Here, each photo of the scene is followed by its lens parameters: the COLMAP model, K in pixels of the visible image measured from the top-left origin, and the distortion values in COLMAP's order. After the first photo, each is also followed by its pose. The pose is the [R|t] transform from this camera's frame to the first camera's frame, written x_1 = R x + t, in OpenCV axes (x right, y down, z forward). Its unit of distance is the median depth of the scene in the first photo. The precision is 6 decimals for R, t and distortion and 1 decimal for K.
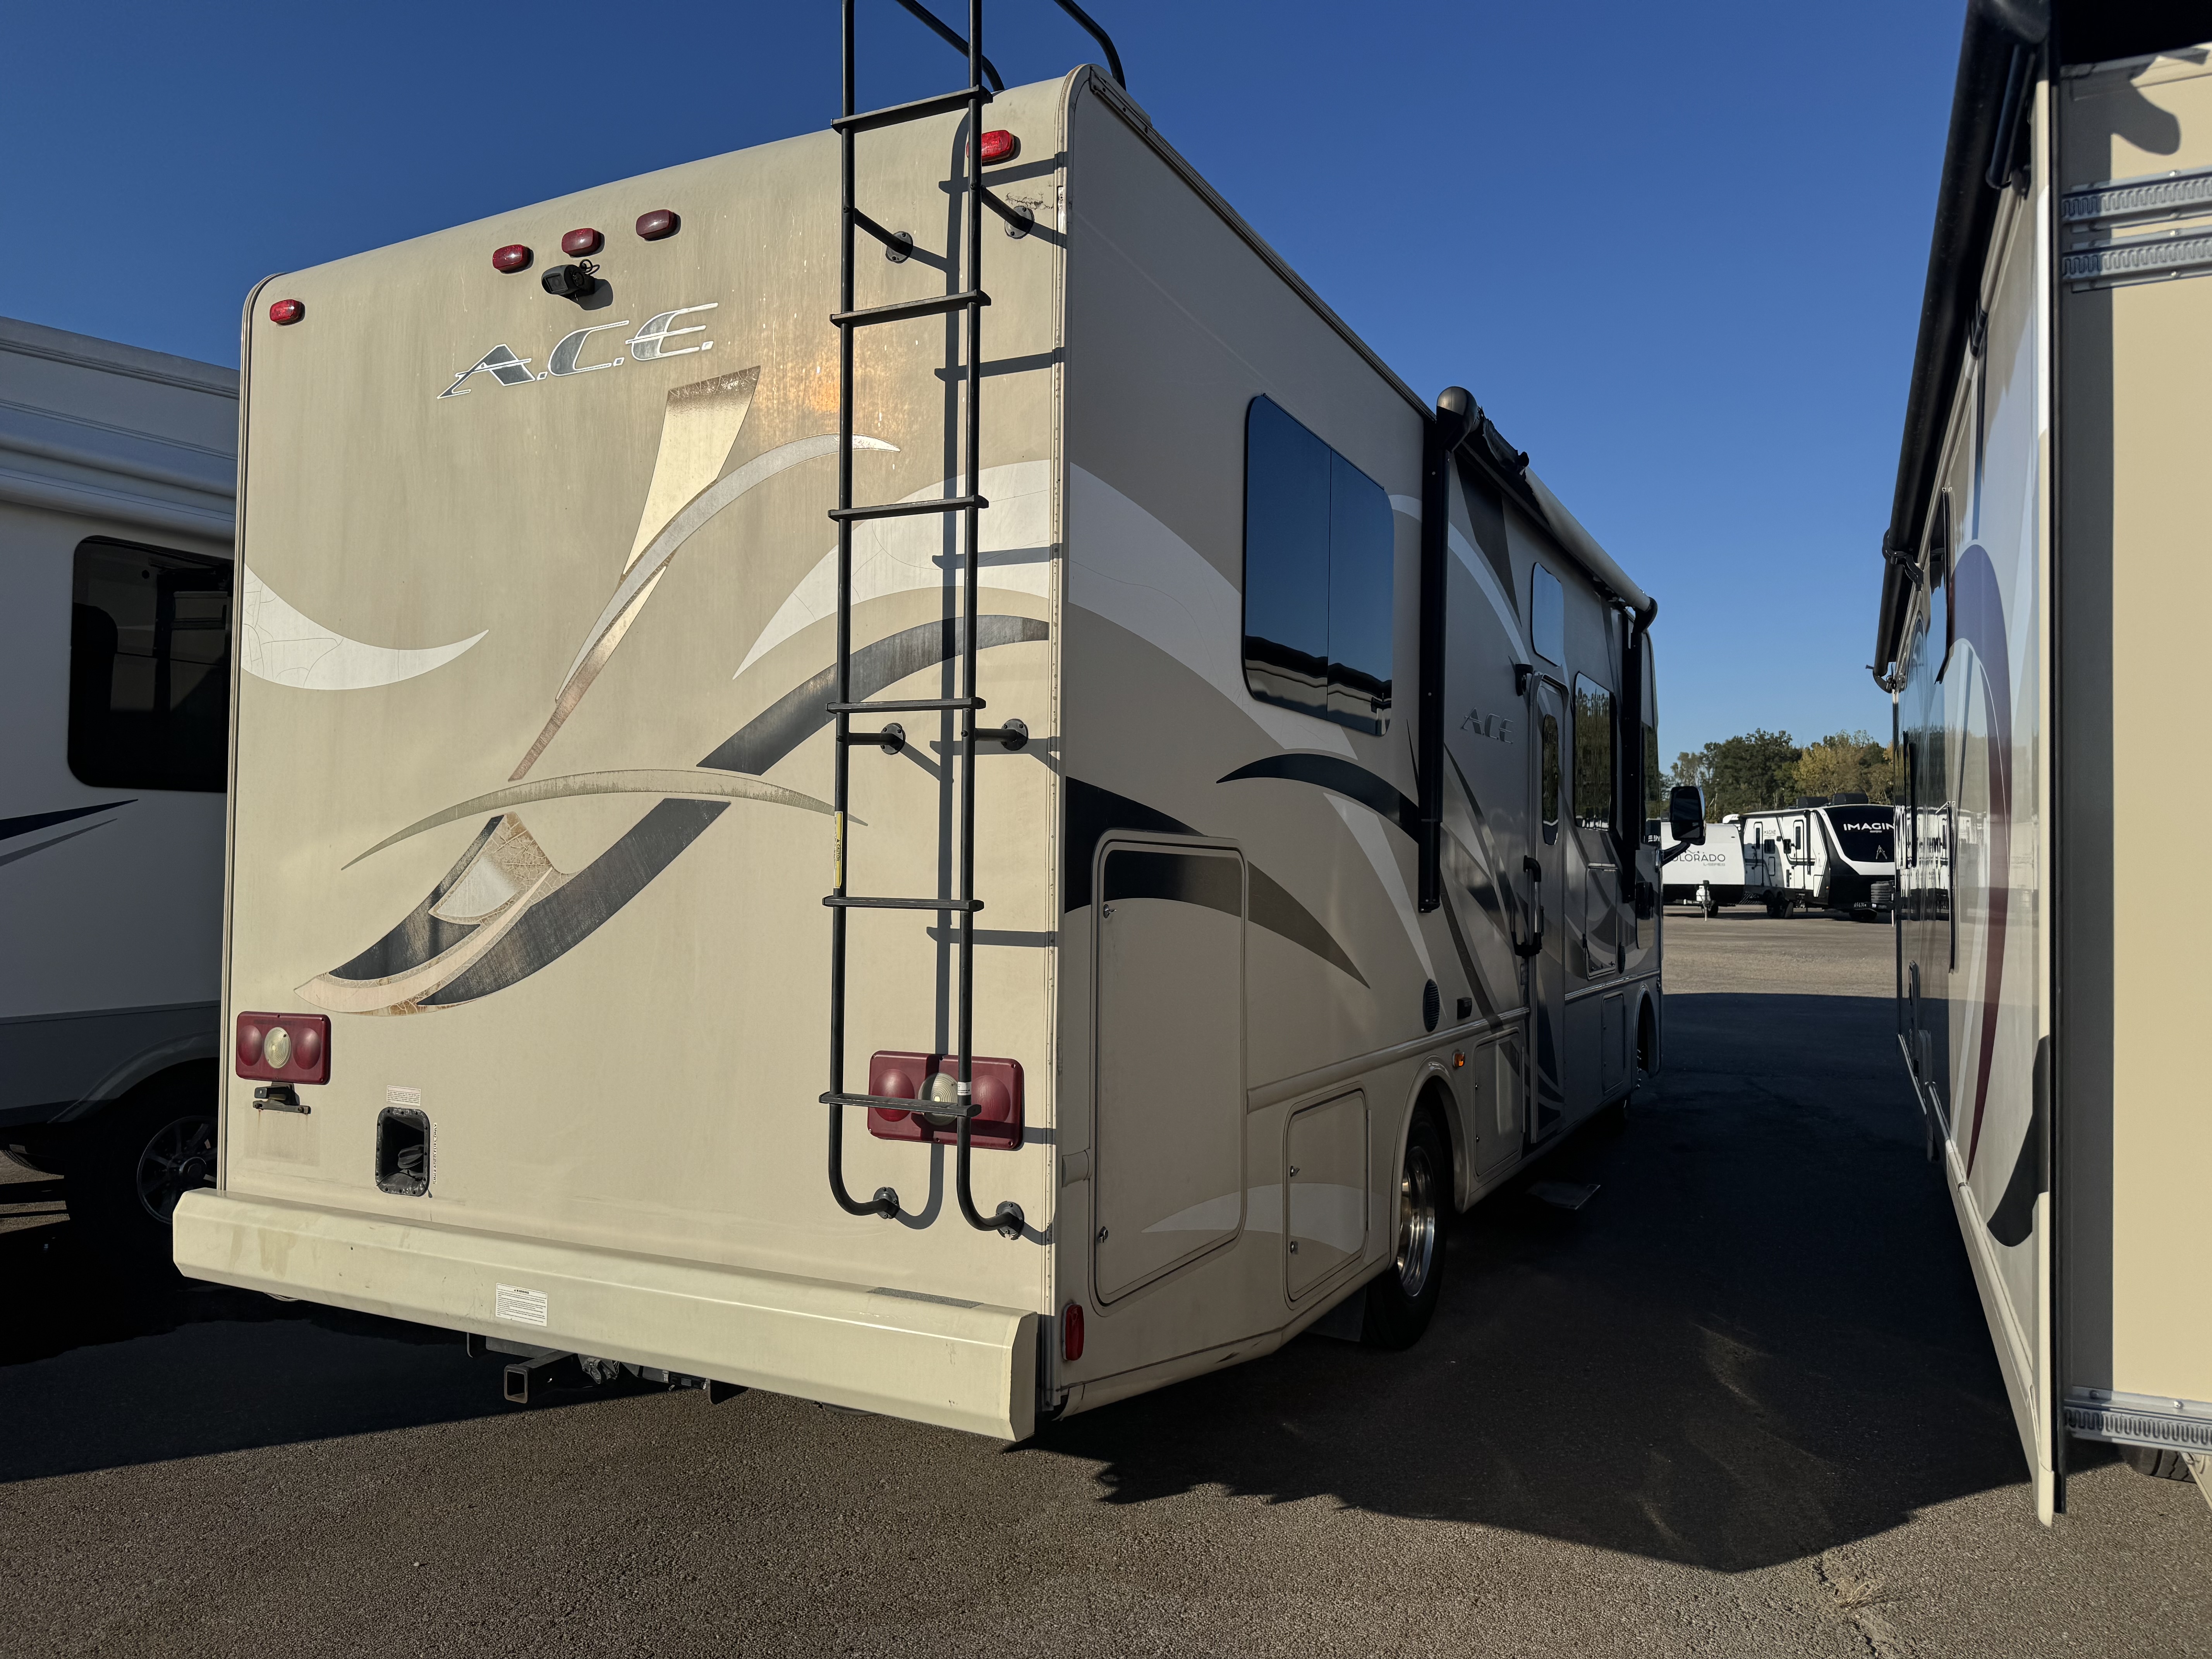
lens RADIAL K [[1591.7, 0, 1104.1], [0, 1591.7, 813.0], [0, 0, 1]] dist [0.023959, -0.035568]
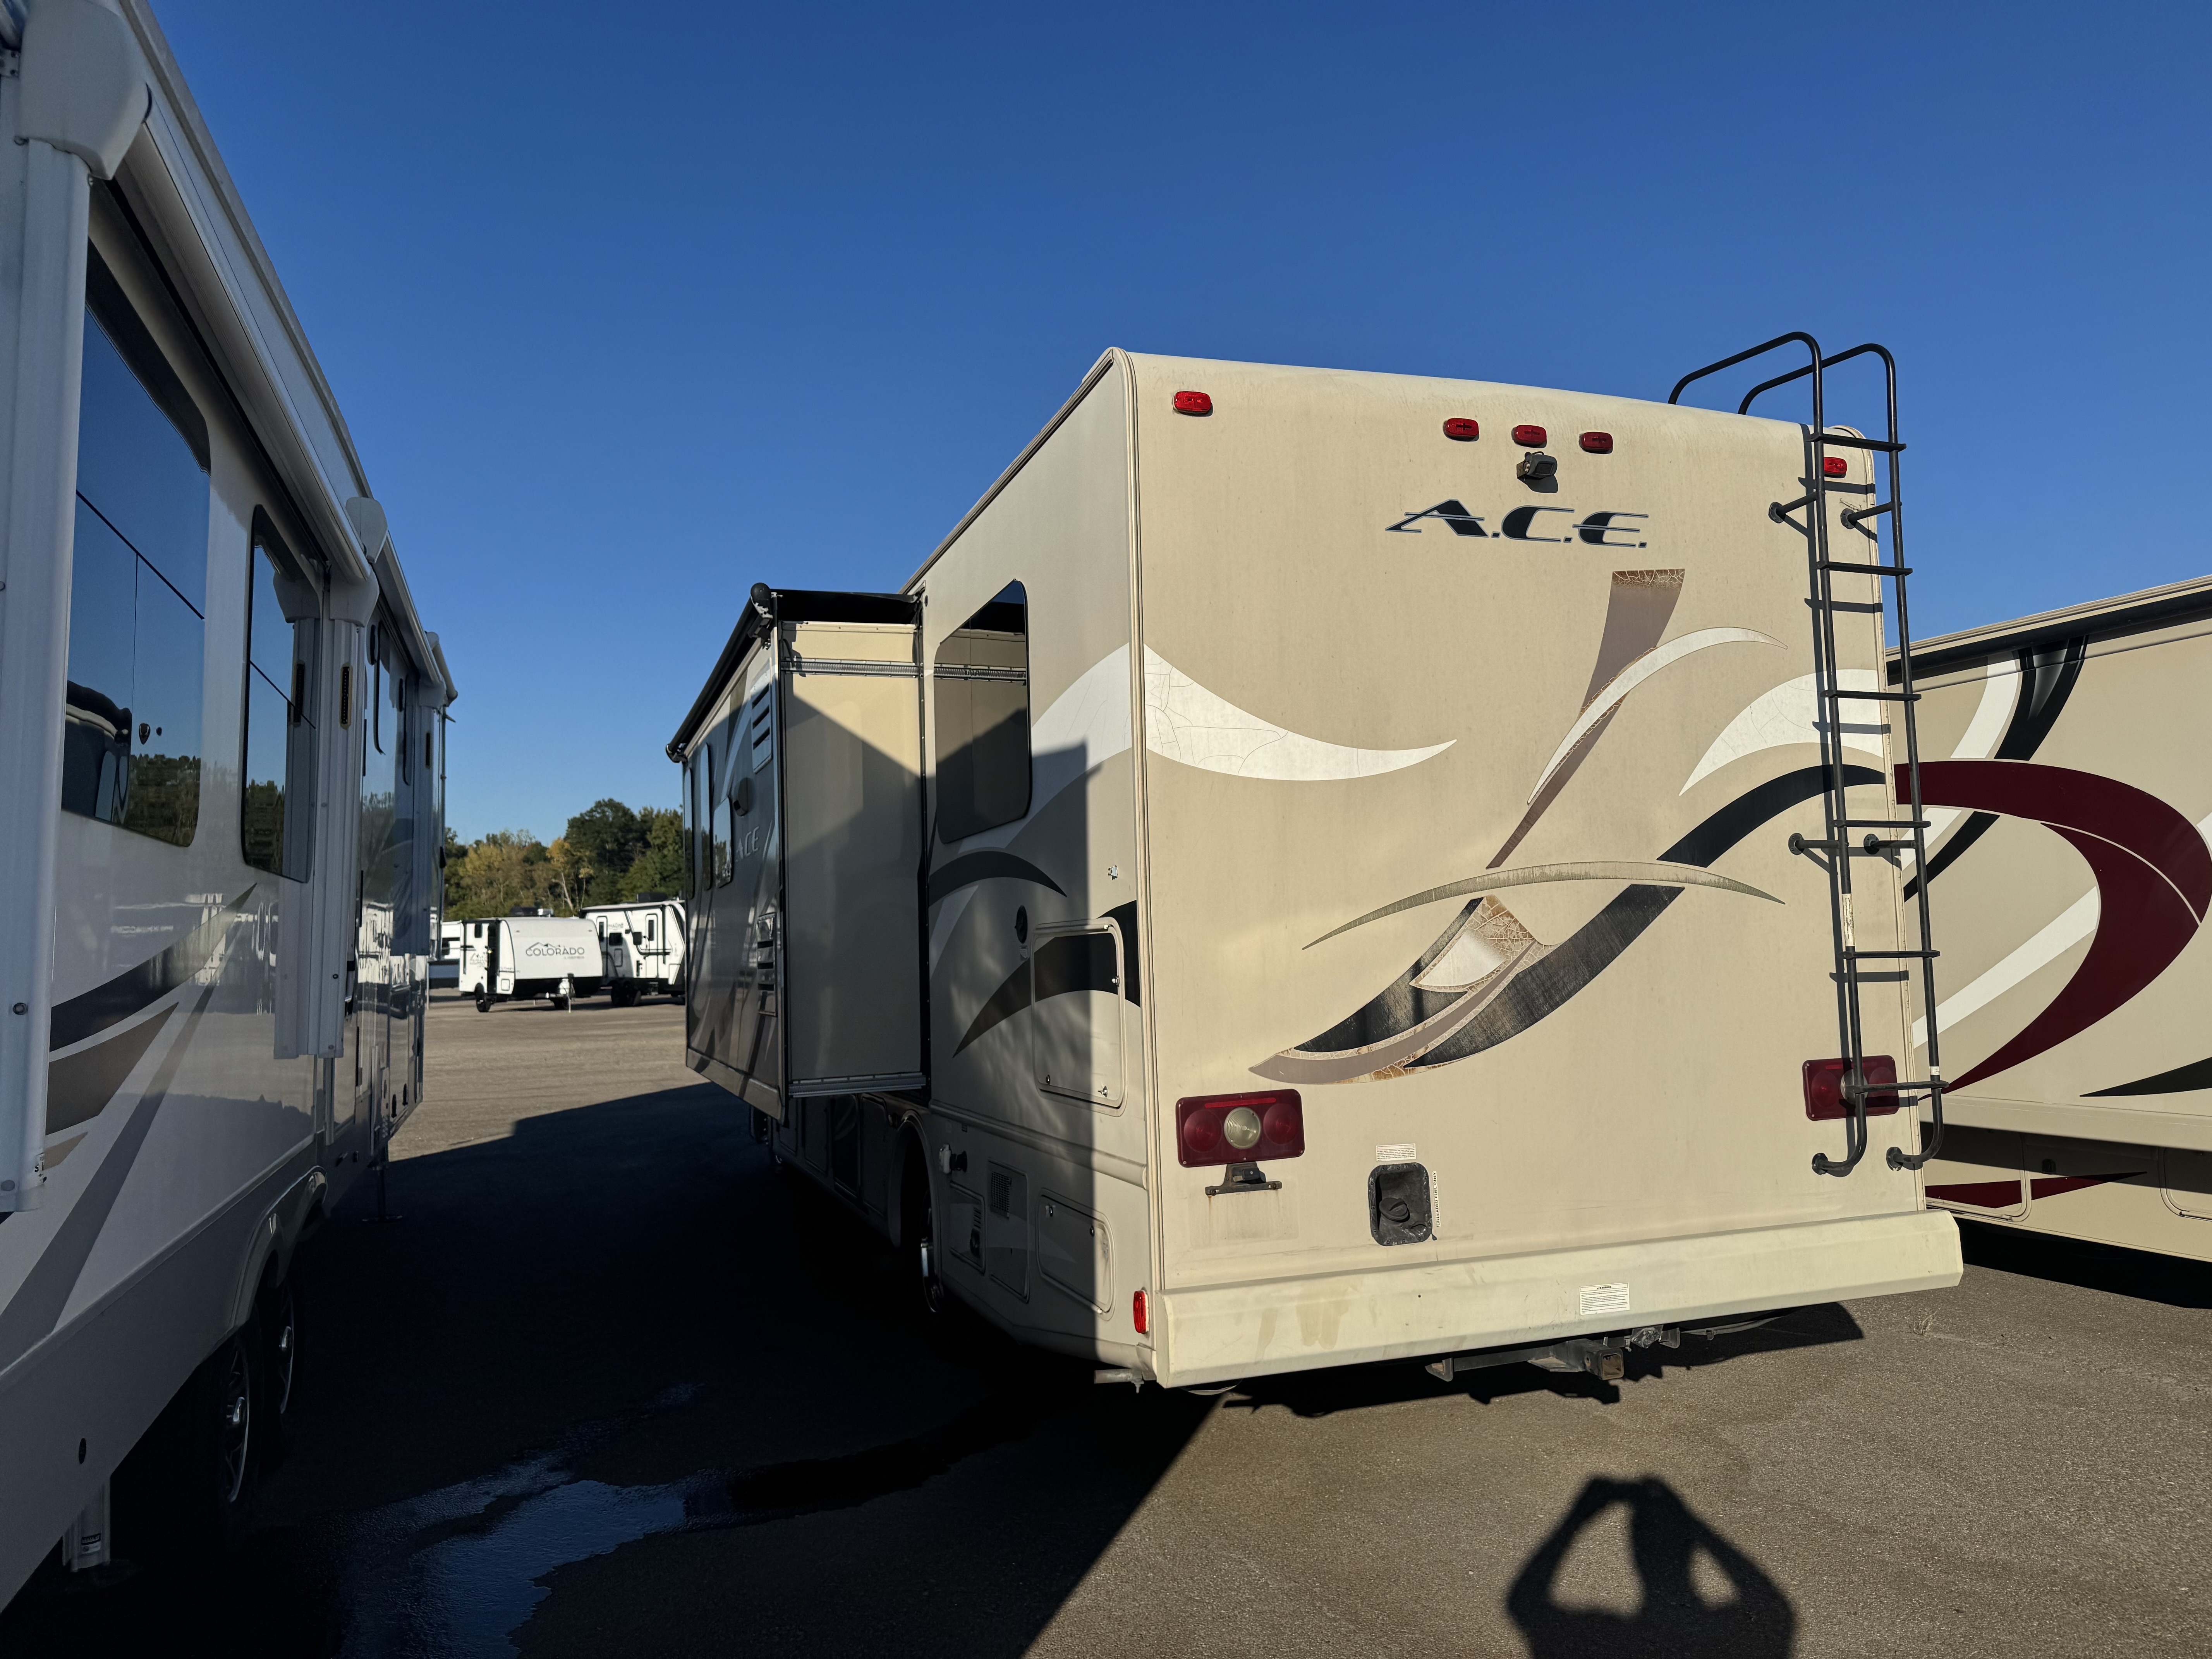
lens RADIAL K [[1591.7, 0, 1099.3], [0, 1591.7, 831.8], [0, 0, 1]] dist [0.023959, -0.035568]
pose [[0.690827, 0.030057, 0.722395, -1.383792], [0.005036, 0.998911, -0.046378, 0.005791], [-0.723002, 0.035677, 0.689924, 0.383390]]
